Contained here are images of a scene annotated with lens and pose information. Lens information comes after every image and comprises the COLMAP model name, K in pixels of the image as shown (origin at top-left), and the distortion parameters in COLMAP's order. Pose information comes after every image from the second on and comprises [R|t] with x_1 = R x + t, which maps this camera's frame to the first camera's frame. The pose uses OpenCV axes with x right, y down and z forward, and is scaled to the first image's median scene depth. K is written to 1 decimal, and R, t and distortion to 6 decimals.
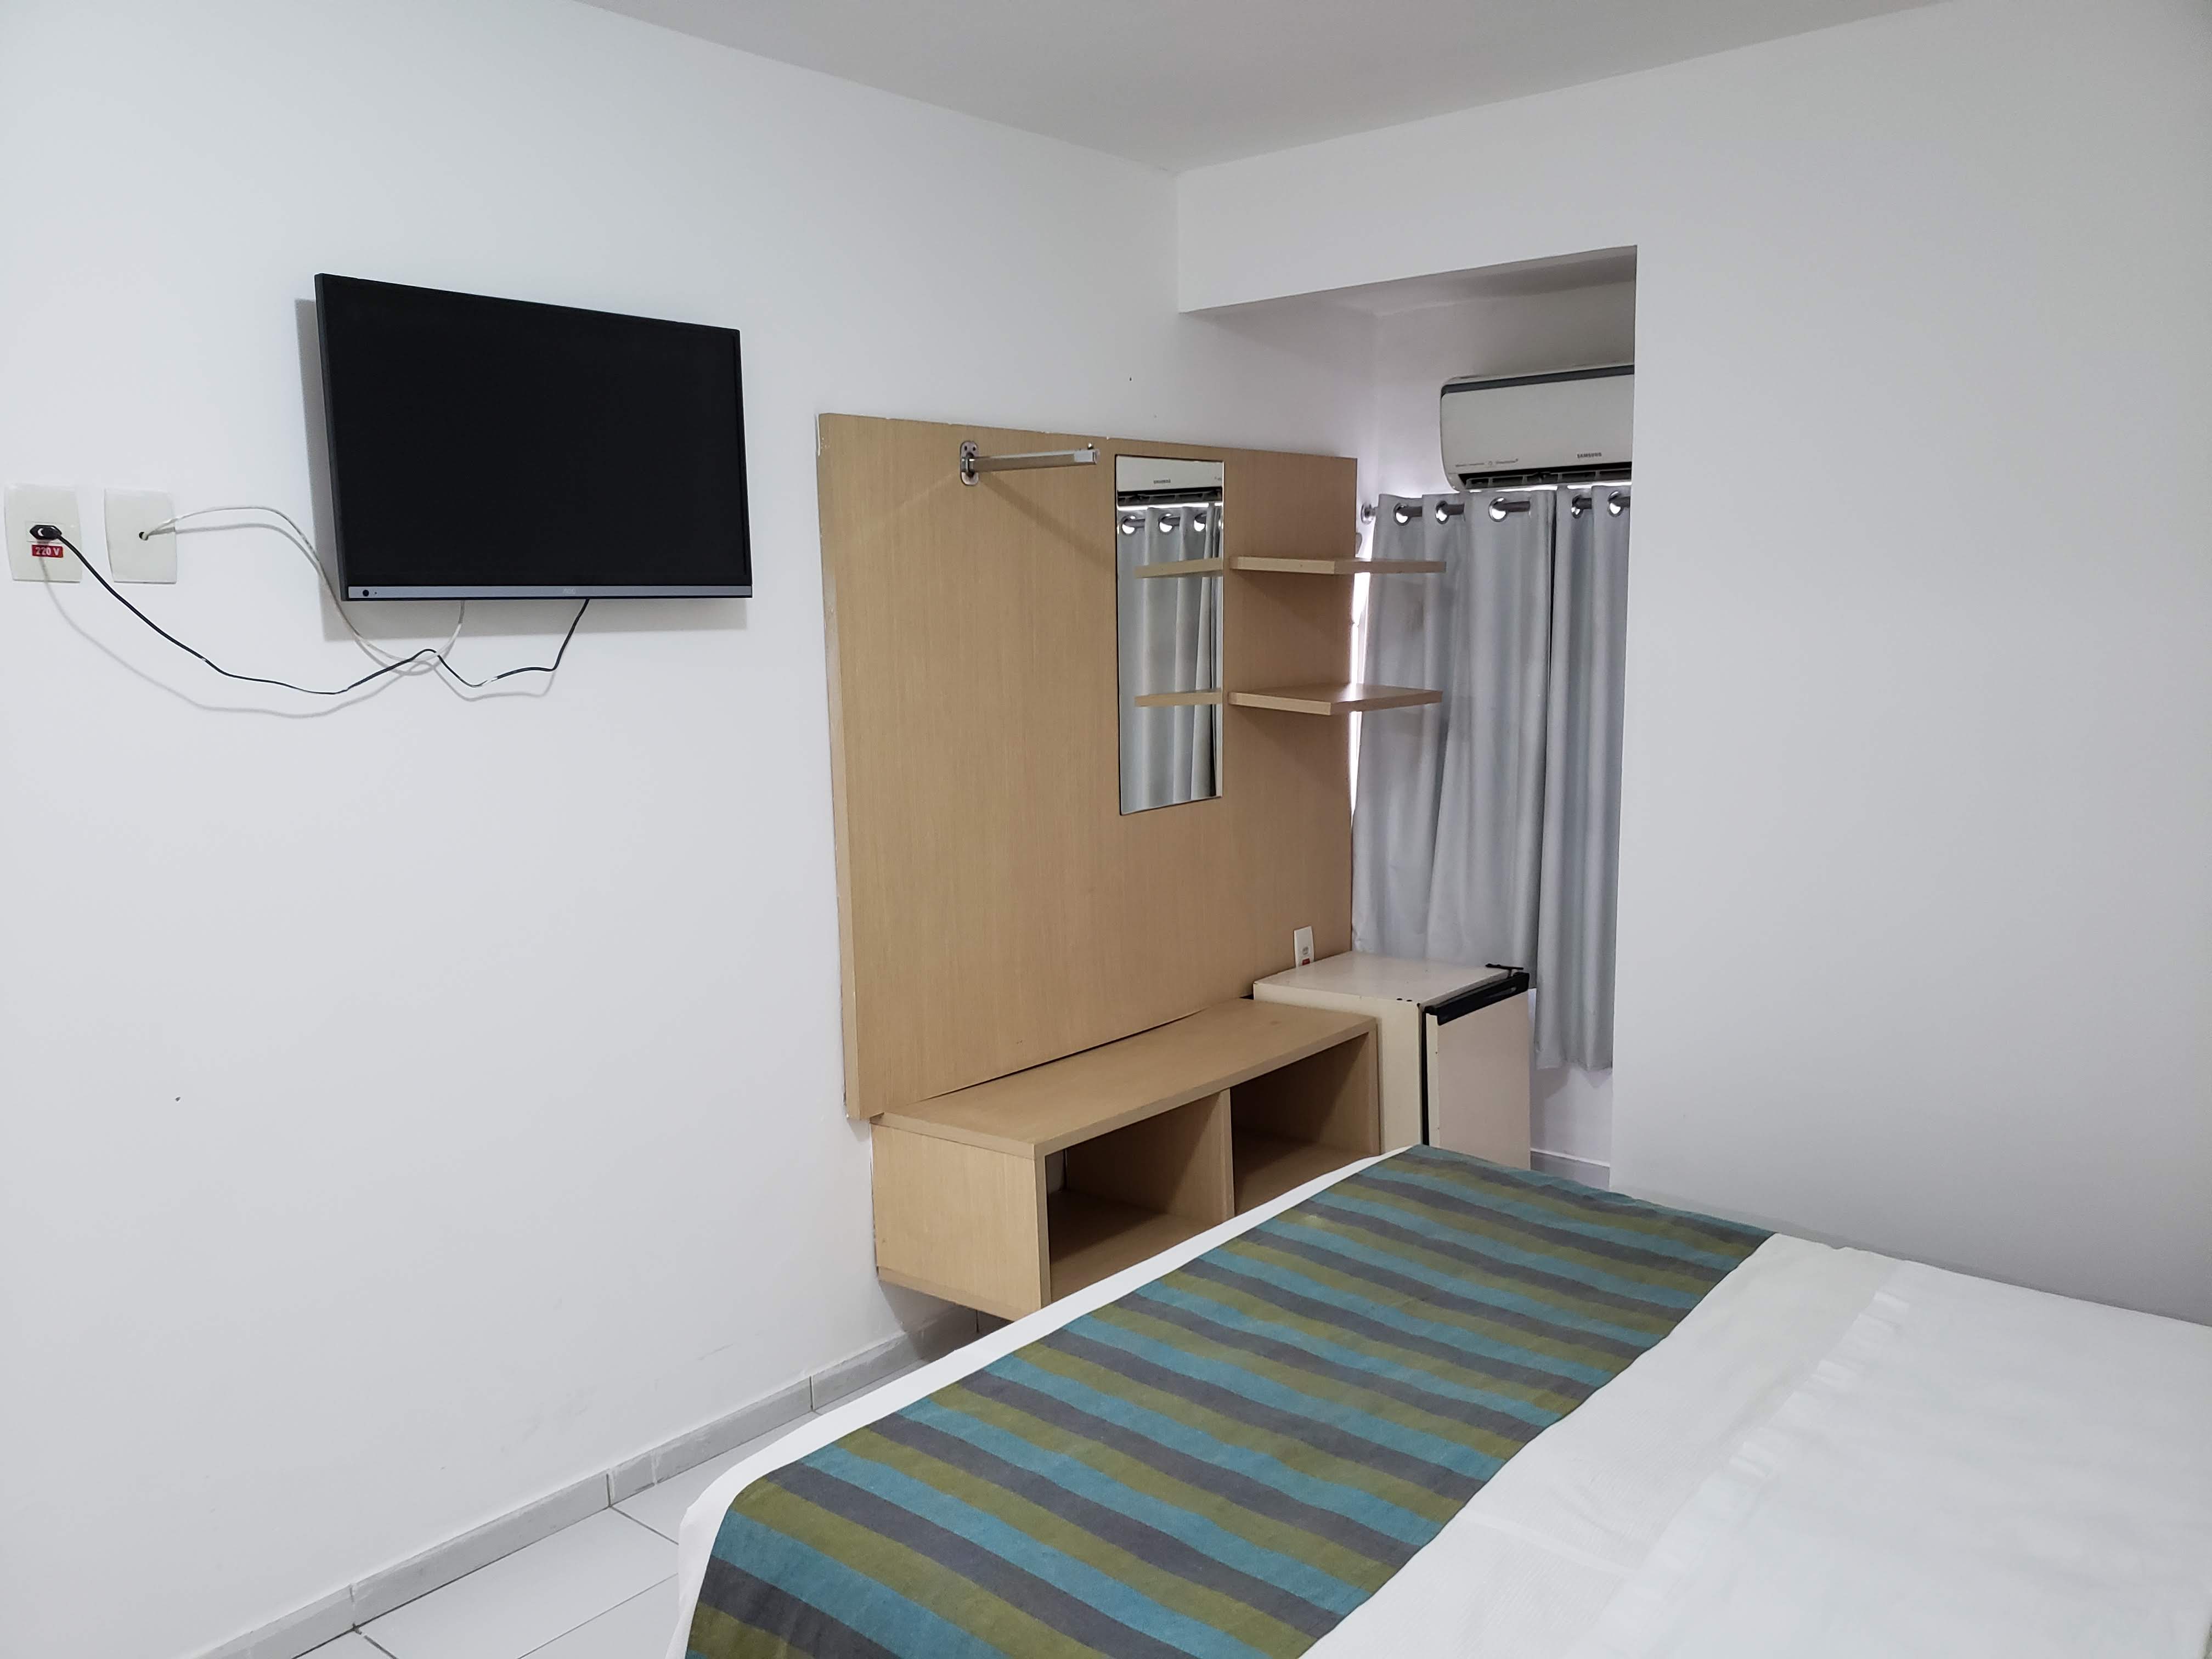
lens RADIAL K [[1725.8, 0, 1106.0], [0, 1725.8, 829.5], [0, 0, 1]] dist [0.106749, -0.213981]
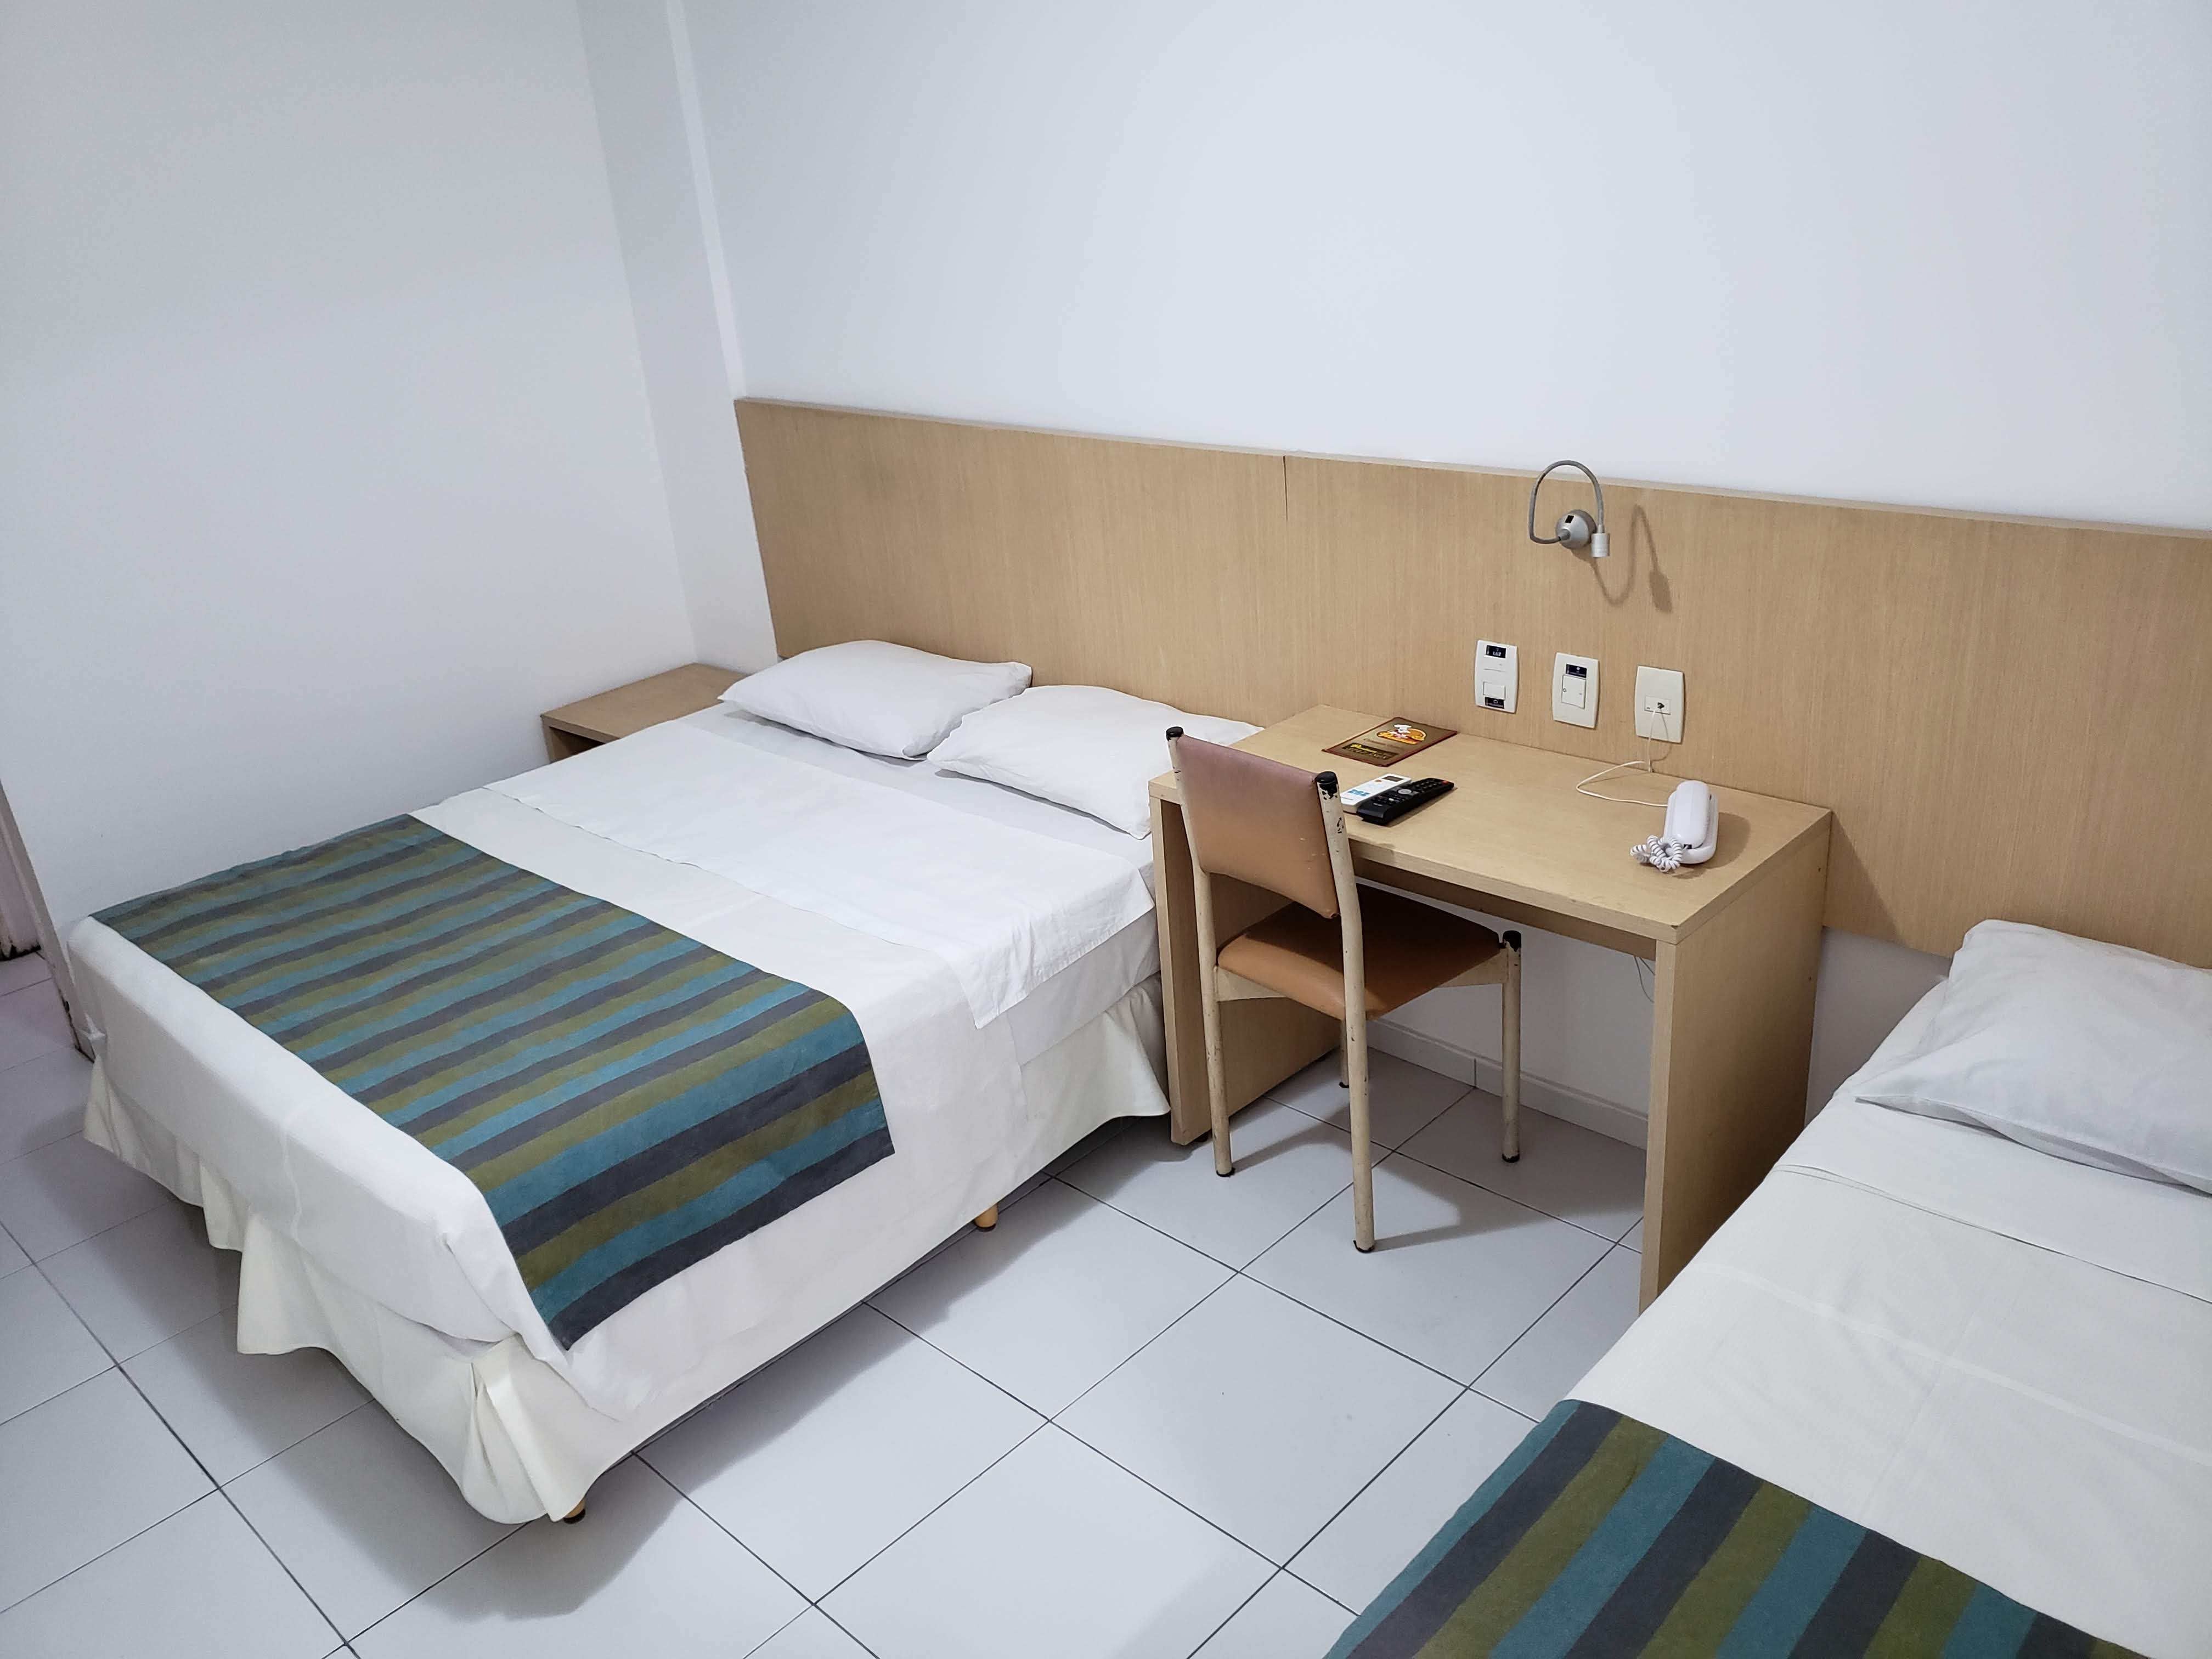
lens RADIAL K [[1712.2, 0, 1105.6], [0, 1712.2, 775.9], [0, 0, 1]] dist [0.004196, -0.005127]
pose [[0.067606, -0.355838, 0.932099, -0.538974], [0.210762, 0.918247, 0.335263, -0.090542], [-0.975197, 0.173785, 0.137076, 0.150263]]
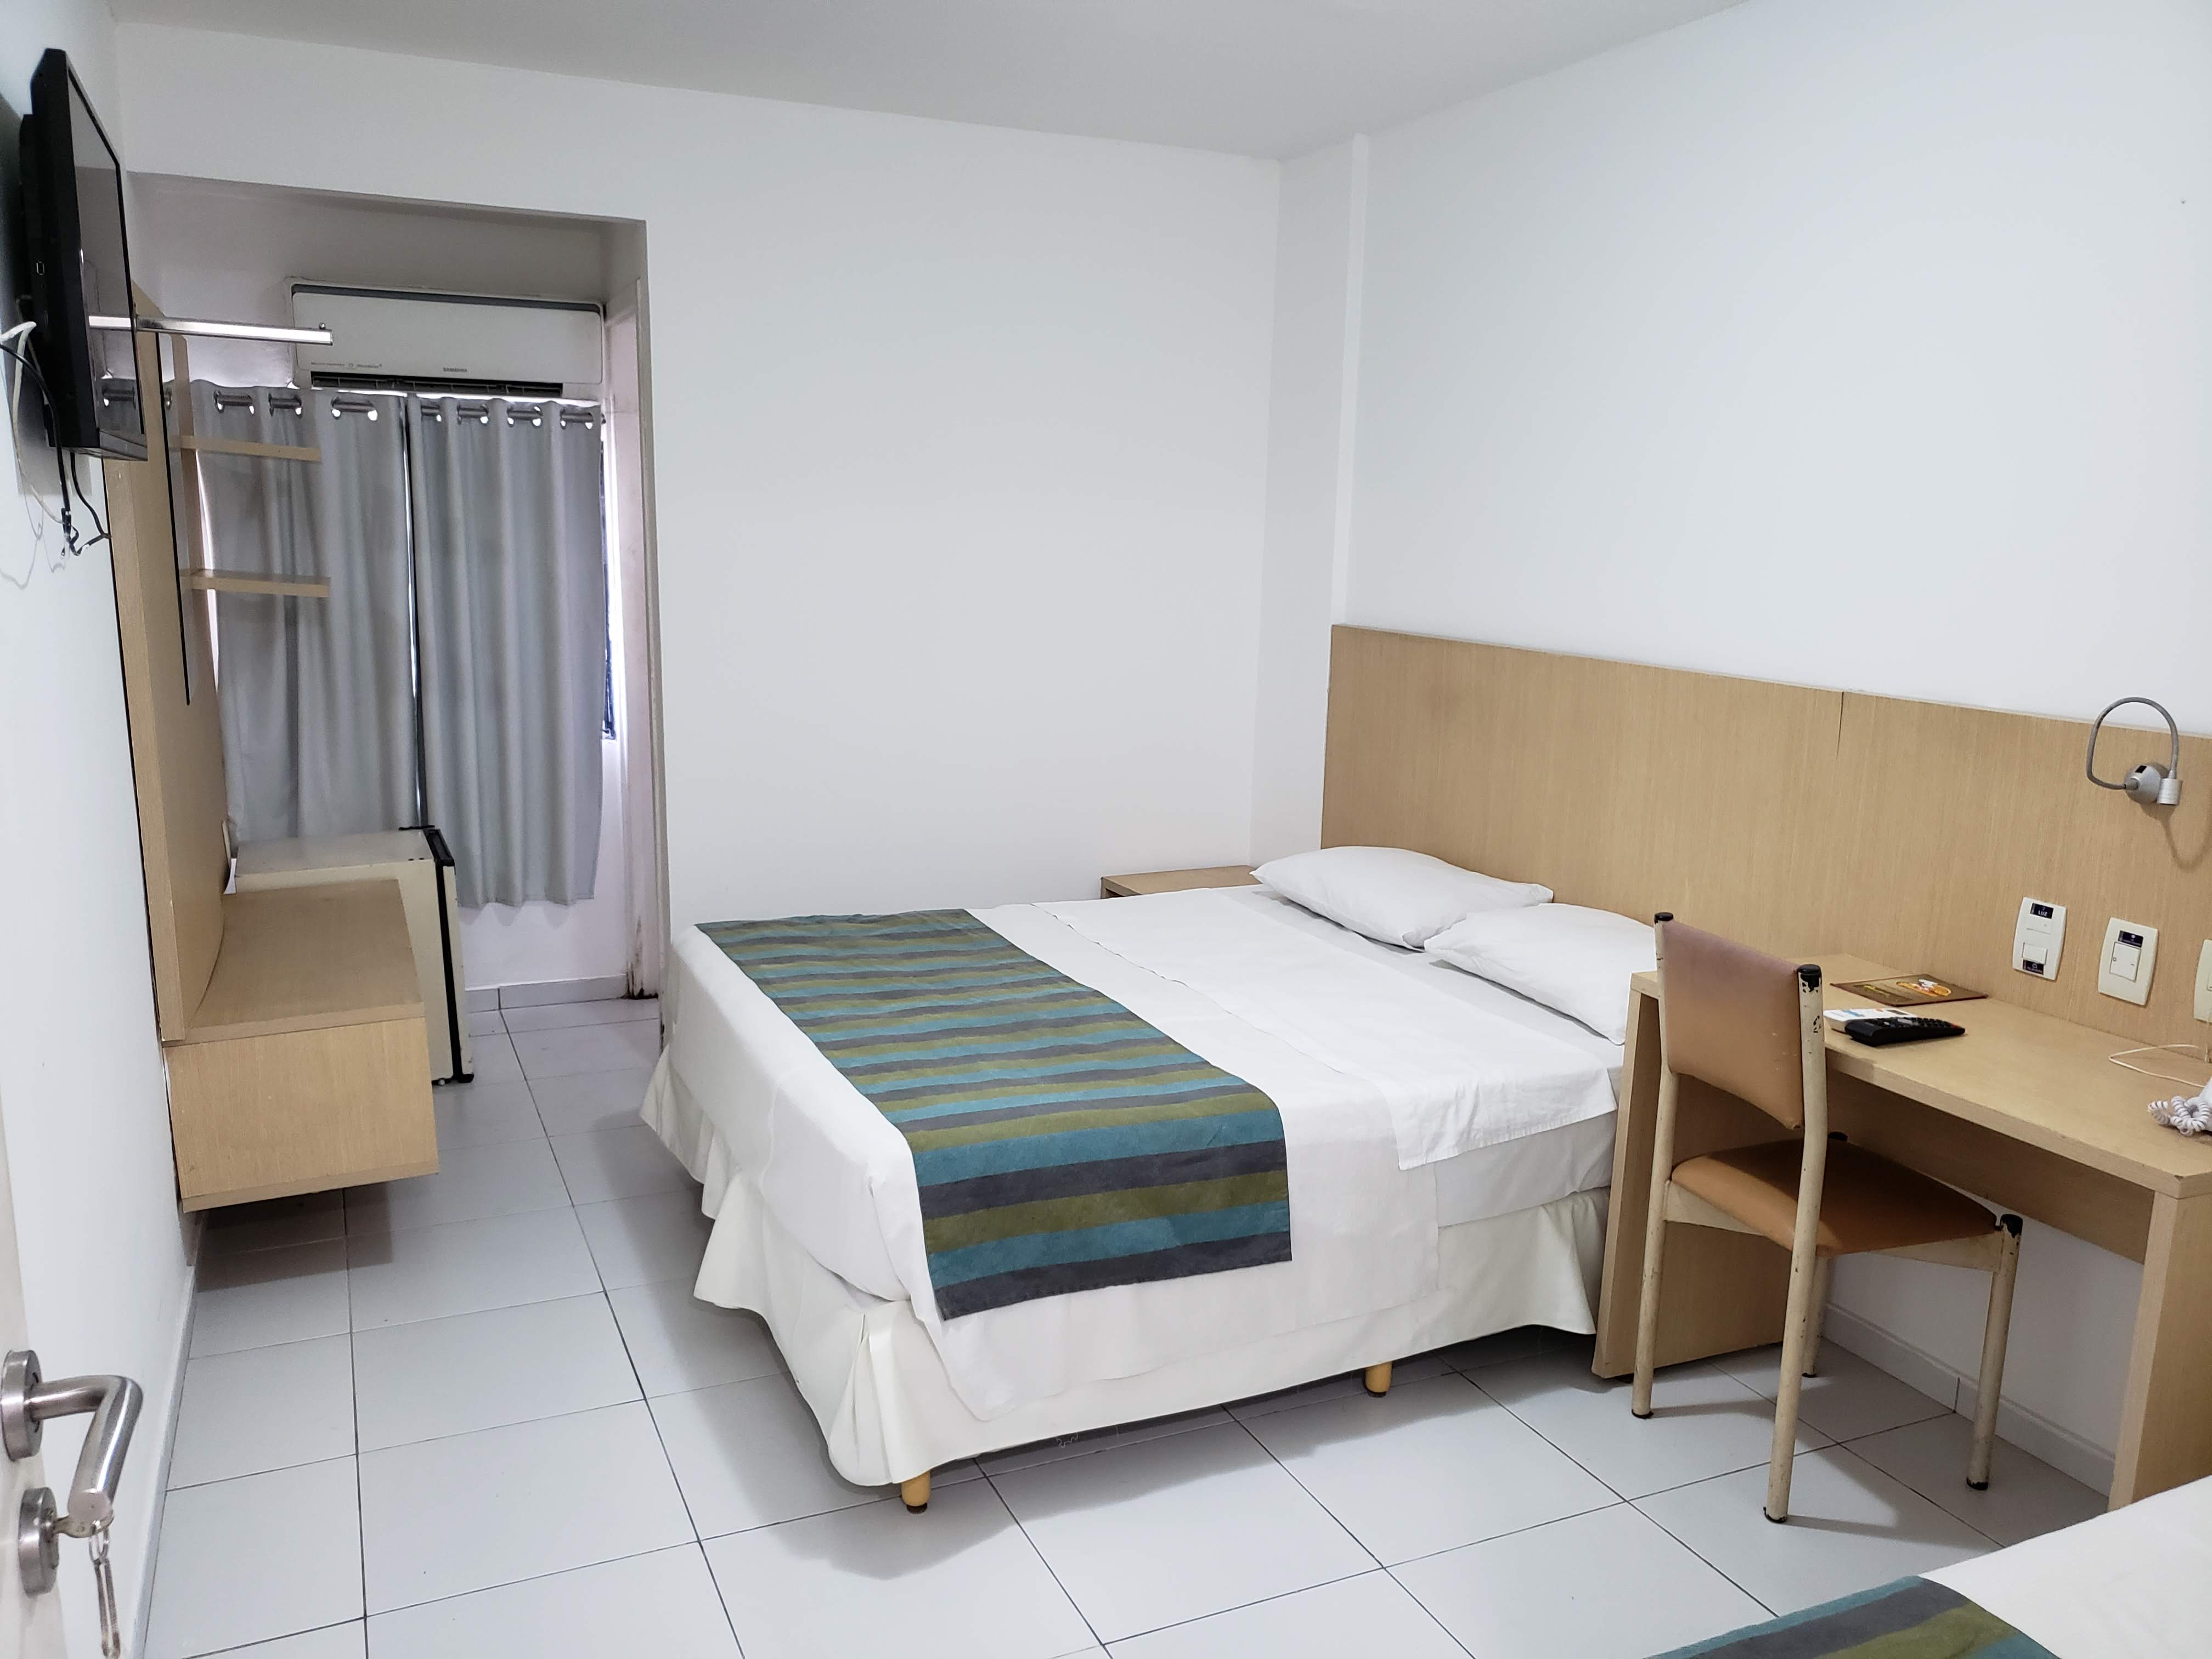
lens RADIAL K [[1725.8, 0, 1106.0], [0, 1725.8, 829.5], [0, 0, 1]] dist [0.106749, -0.213981]
pose [[0.440934, -0.128984, 0.888223, -0.588453], [0.083511, 0.991223, 0.102484, 0.003410], [-0.893646, 0.028988, 0.447835, 0.104043]]
